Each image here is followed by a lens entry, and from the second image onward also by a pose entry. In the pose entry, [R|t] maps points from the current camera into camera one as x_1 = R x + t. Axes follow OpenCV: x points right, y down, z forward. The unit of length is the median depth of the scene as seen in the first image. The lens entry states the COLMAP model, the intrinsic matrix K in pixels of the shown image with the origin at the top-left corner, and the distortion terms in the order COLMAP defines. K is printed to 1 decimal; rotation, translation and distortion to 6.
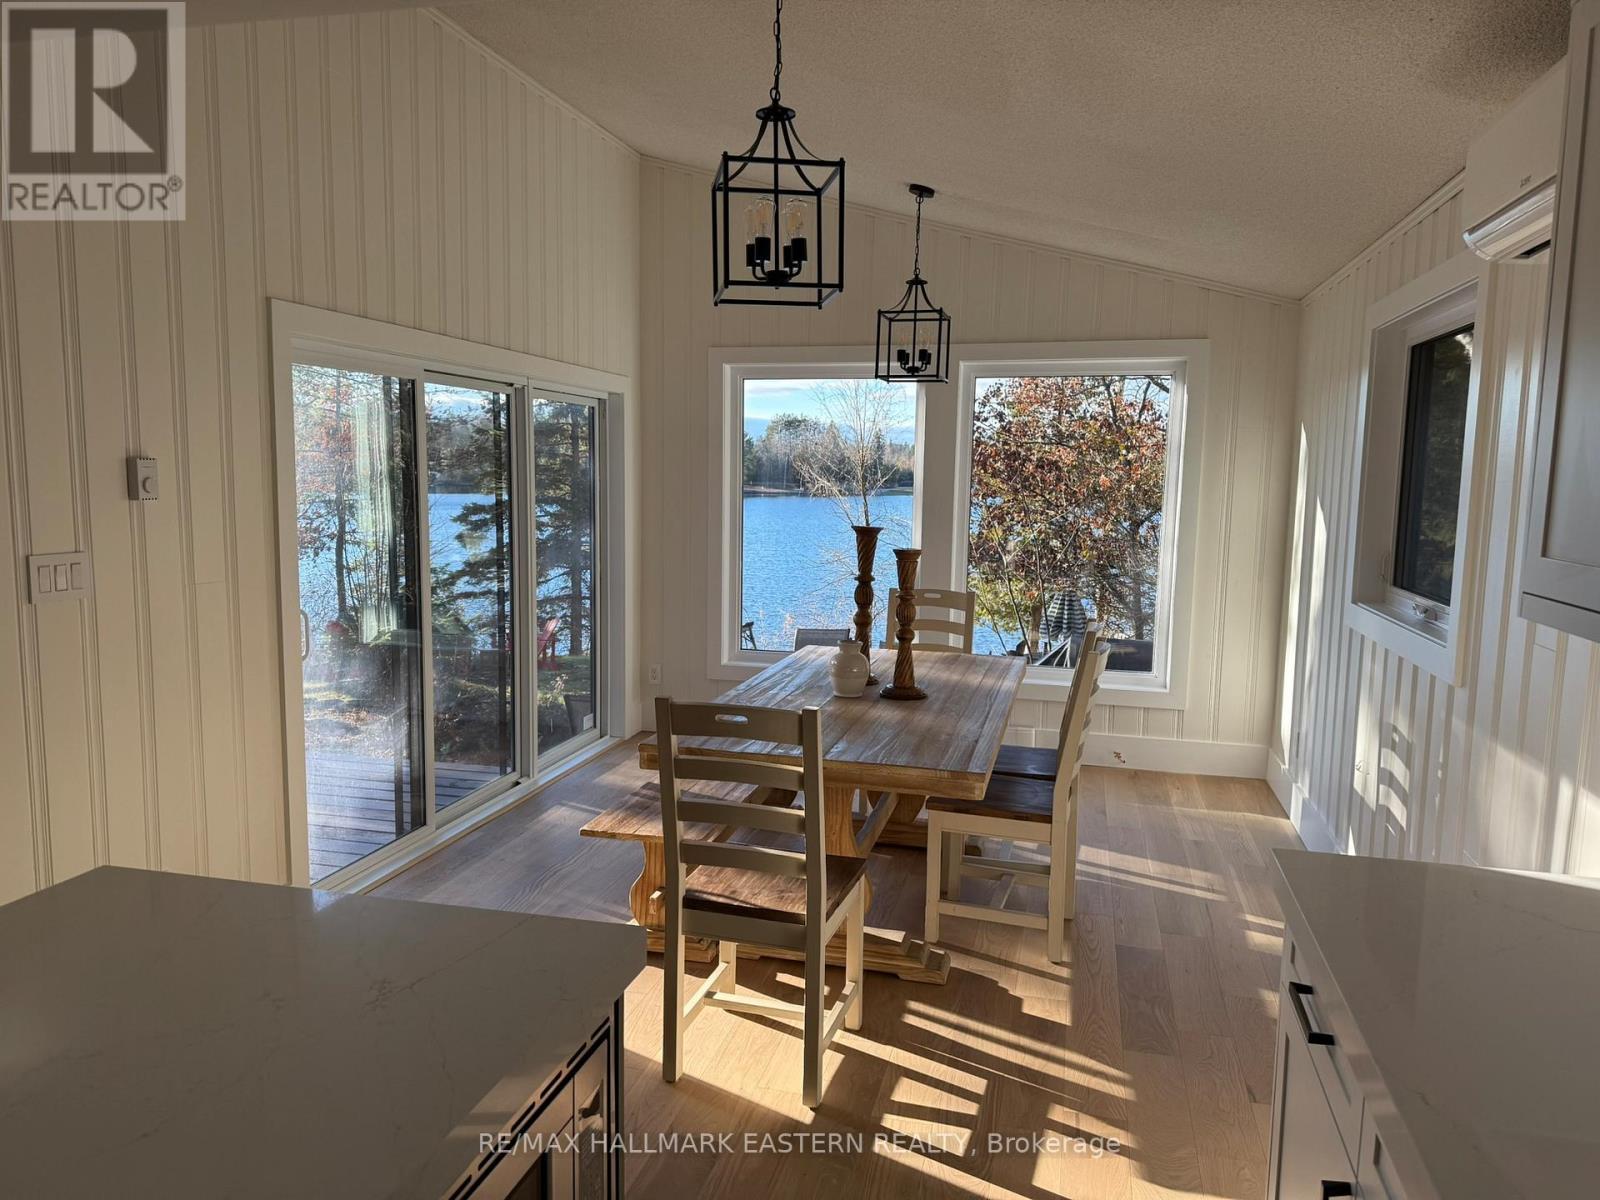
lens RADIAL K [[1133.3, 0, 800.0], [0, 1133.3, 600.0], [0, 0, 1]] dist [0.085682, -0.000386]
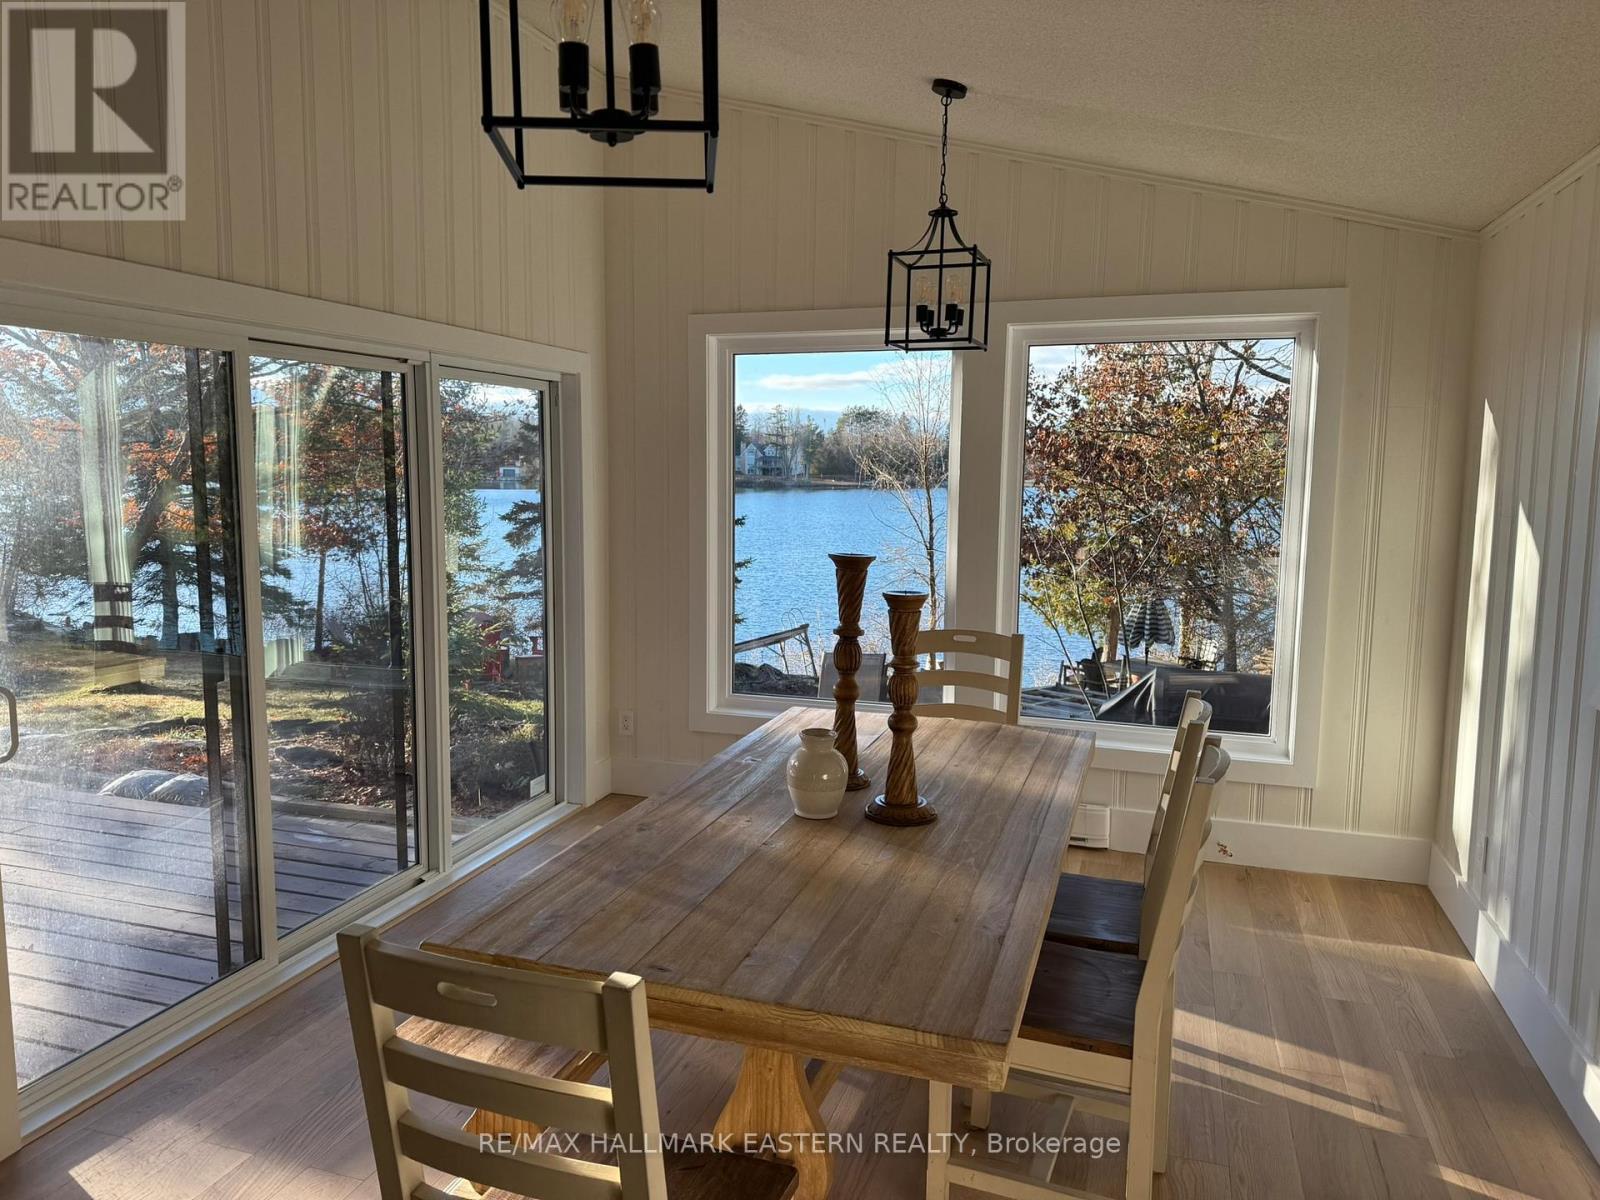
lens RADIAL K [[1101.2, 0, 795.6], [0, 1101.2, 586.1], [0, 0, 1]] dist [0.072328, -0.086535]
pose [[0.997046, -0.000015, -0.076808, 0.060273], [-0.000131, 0.999998, -0.001898, -0.035609], [0.076808, 0.001903, 0.997044, 0.271077]]
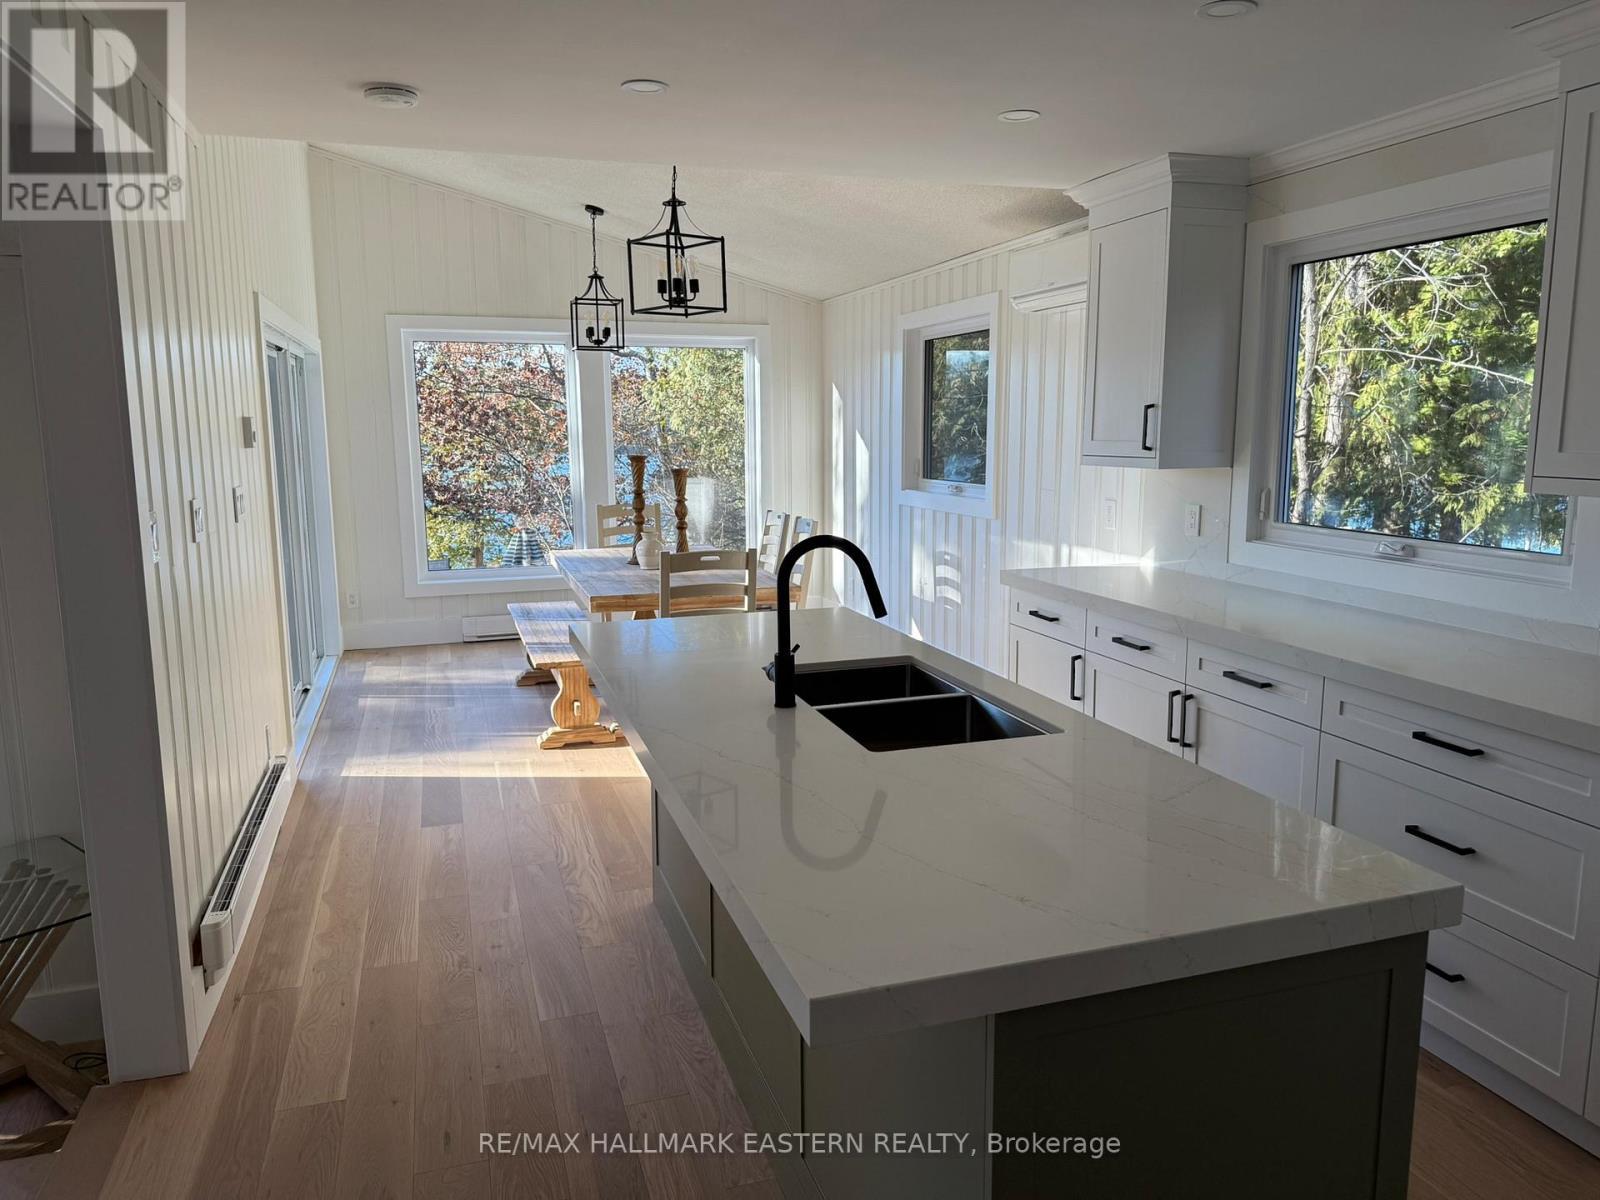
lens RADIAL K [[1133.3, 0, 800.0], [0, 1133.3, 600.0], [0, 0, 1]] dist [0.085682, -0.000386]
pose [[0.847860, -0.105165, 0.519686, -0.425095], [0.080800, 0.994312, 0.069387, 0.027442], [-0.524027, -0.016840, 0.851535, -0.282178]]
